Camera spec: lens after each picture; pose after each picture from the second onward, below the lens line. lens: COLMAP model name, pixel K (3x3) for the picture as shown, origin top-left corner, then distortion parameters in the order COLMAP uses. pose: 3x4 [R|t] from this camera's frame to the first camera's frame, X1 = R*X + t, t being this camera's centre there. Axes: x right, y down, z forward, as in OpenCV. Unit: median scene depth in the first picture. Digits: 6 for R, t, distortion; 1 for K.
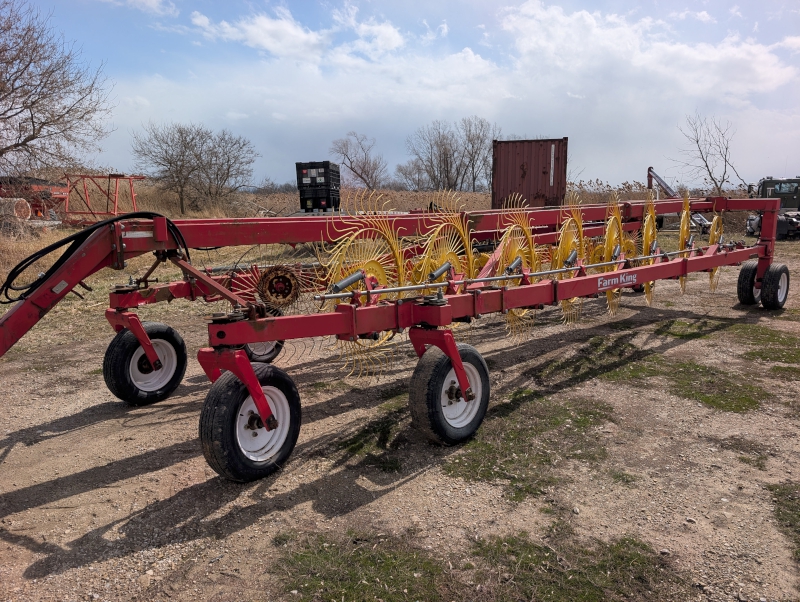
lens RADIAL K [[583.6, 0, 400.0], [0, 583.6, 301.0], [0, 0, 1]] dist [0.014852, -0.006620]
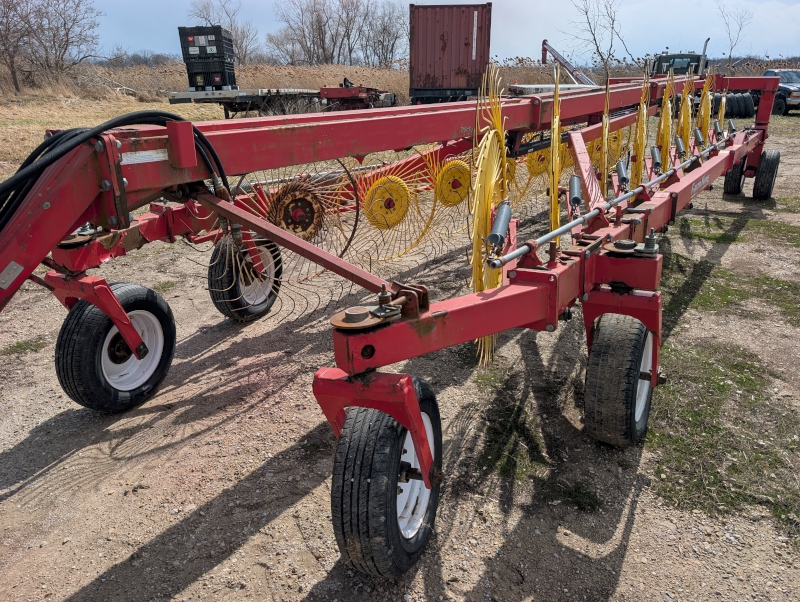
lens RADIAL K [[583.6, 0, 400.0], [0, 583.6, 301.0], [0, 0, 1]] dist [0.014852, -0.006620]
pose [[0.978316, -0.073254, 0.193732, -0.134241], [0.033735, 0.979234, 0.199909, -0.033910], [-0.204353, -0.189038, 0.960471, 0.172278]]
